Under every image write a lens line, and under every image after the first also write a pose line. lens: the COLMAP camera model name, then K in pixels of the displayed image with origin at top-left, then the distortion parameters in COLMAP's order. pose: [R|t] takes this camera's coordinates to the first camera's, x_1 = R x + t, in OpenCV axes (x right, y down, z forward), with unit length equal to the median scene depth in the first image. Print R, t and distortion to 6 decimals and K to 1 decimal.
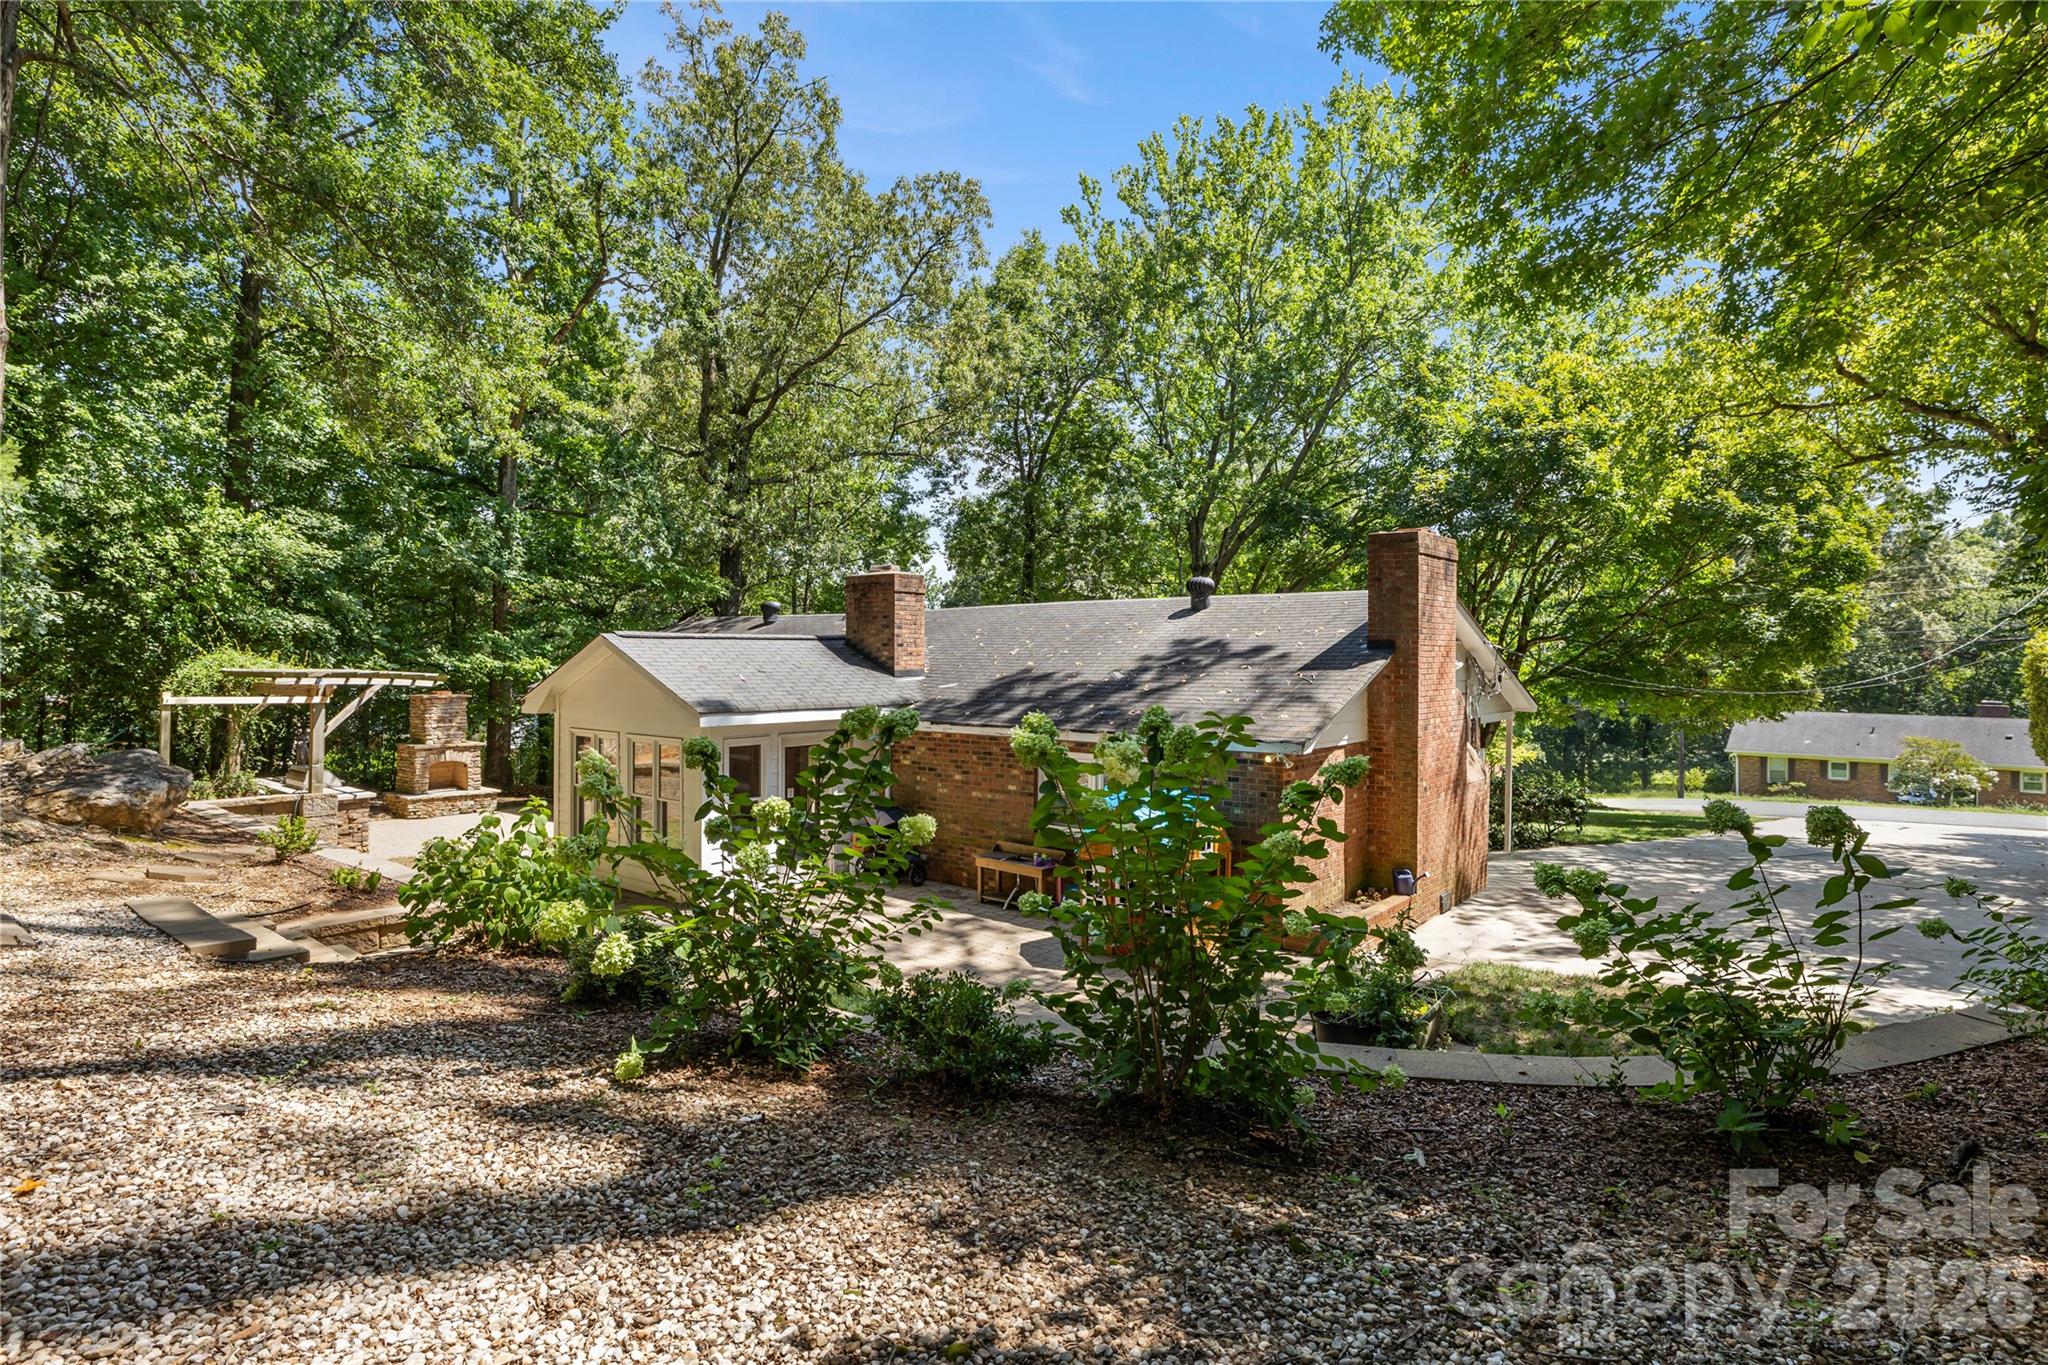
lens RADIAL K [[1030.8, 0, 1036.3], [0, 1030.8, 680.8], [0, 0, 1]] dist [-0.001707, -0.001290]
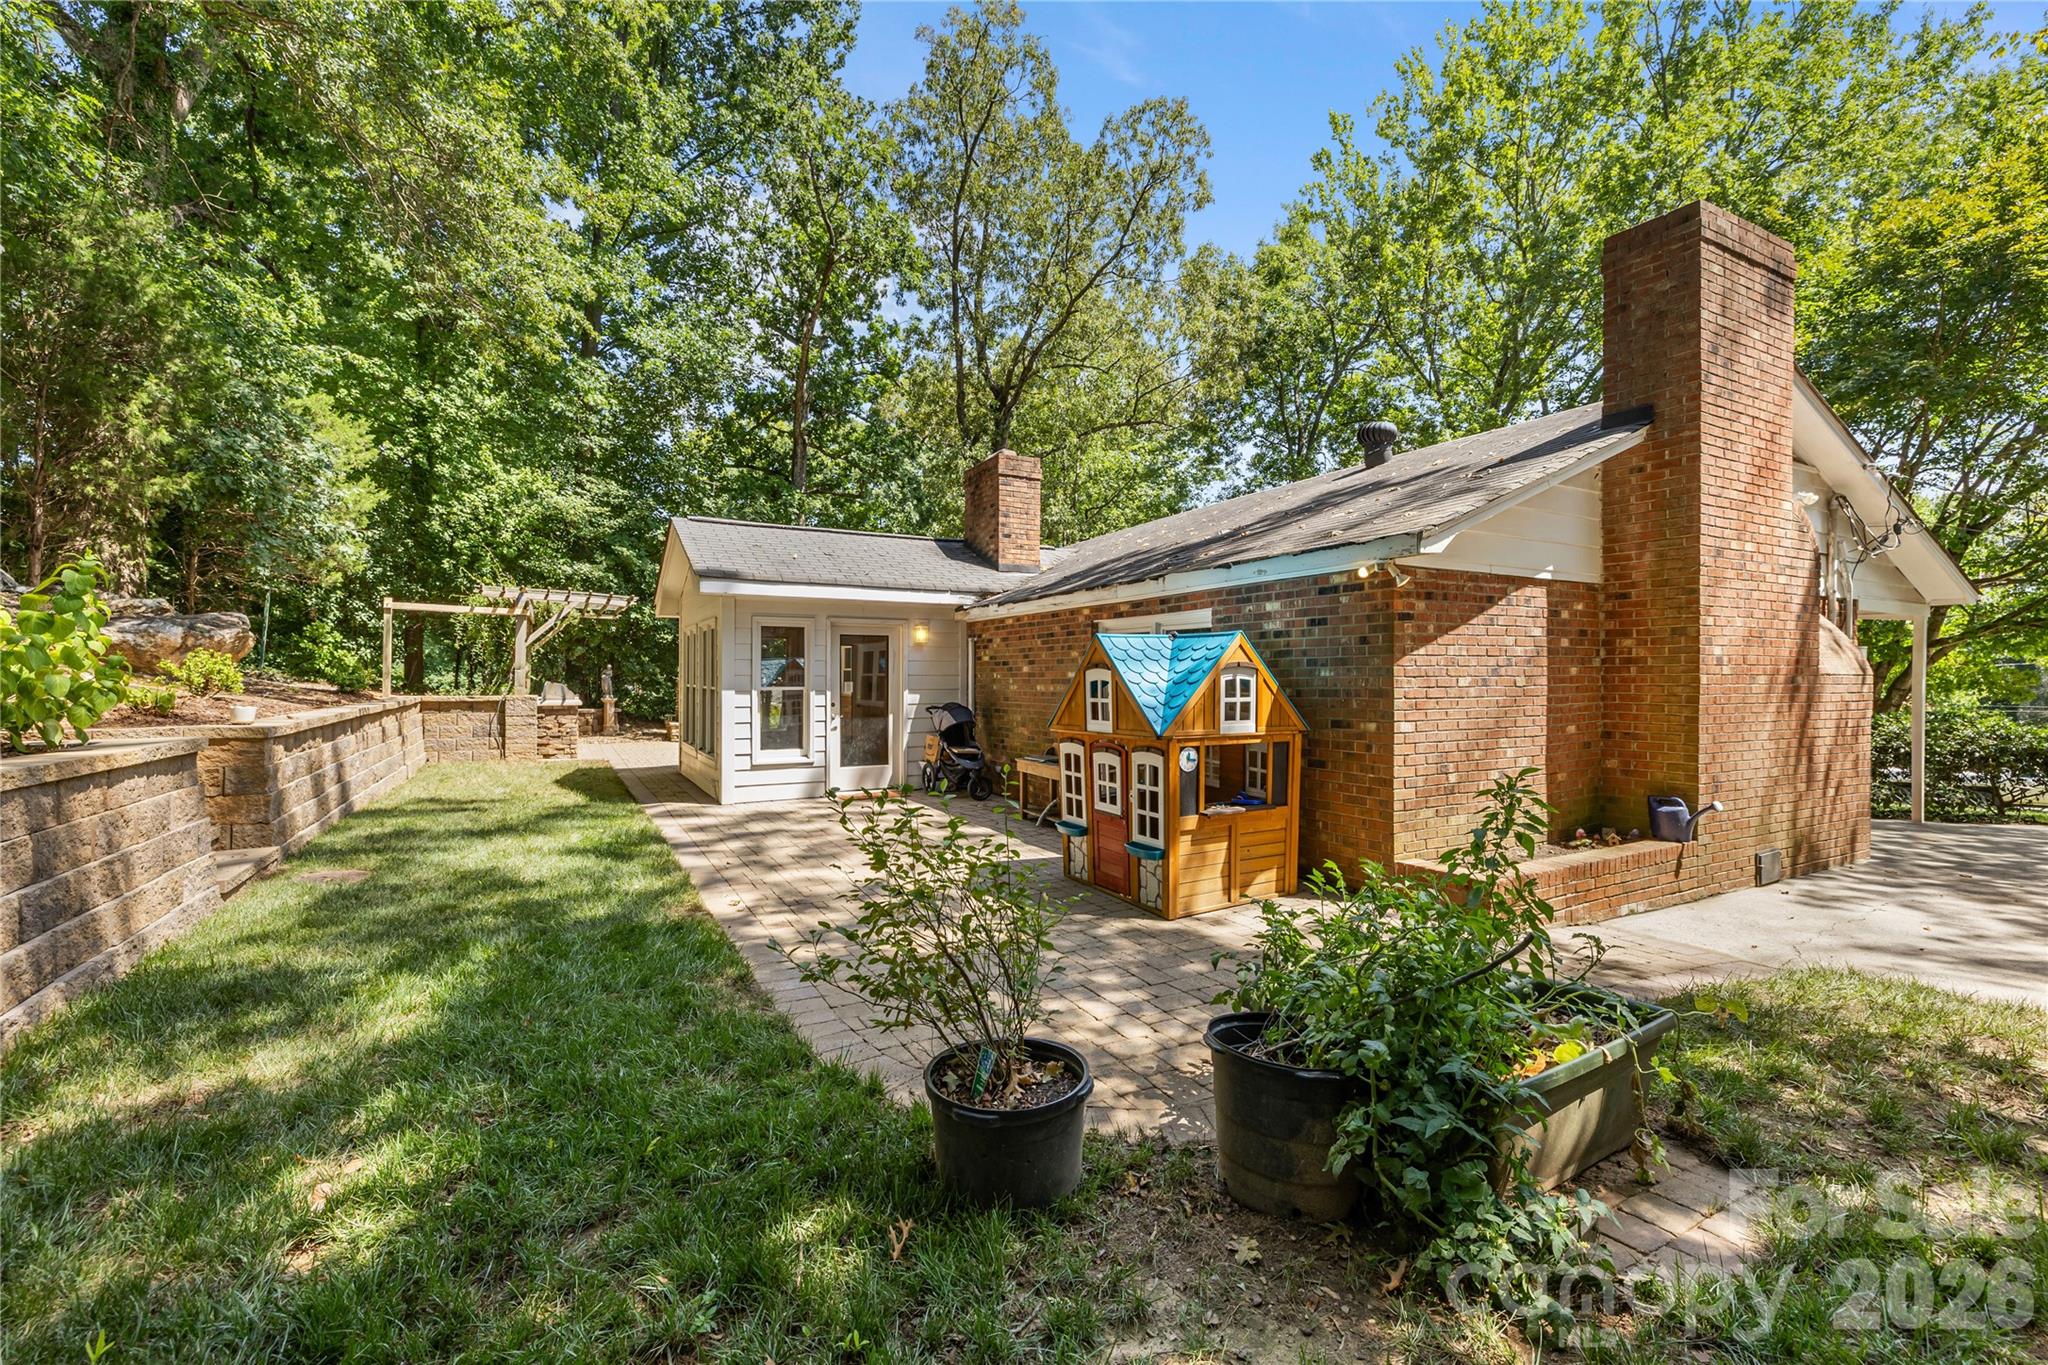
lens RADIAL K [[871.3, 0, 1008.6], [0, 871.3, 679.1], [0, 0, 1]] dist [0.001830, -0.000591]
pose [[0.929739, 0.001516, -0.368215, 0.137002], [-0.002915, 0.999990, -0.003244, 0.085681], [0.368207, 0.004089, 0.929735, 0.290697]]
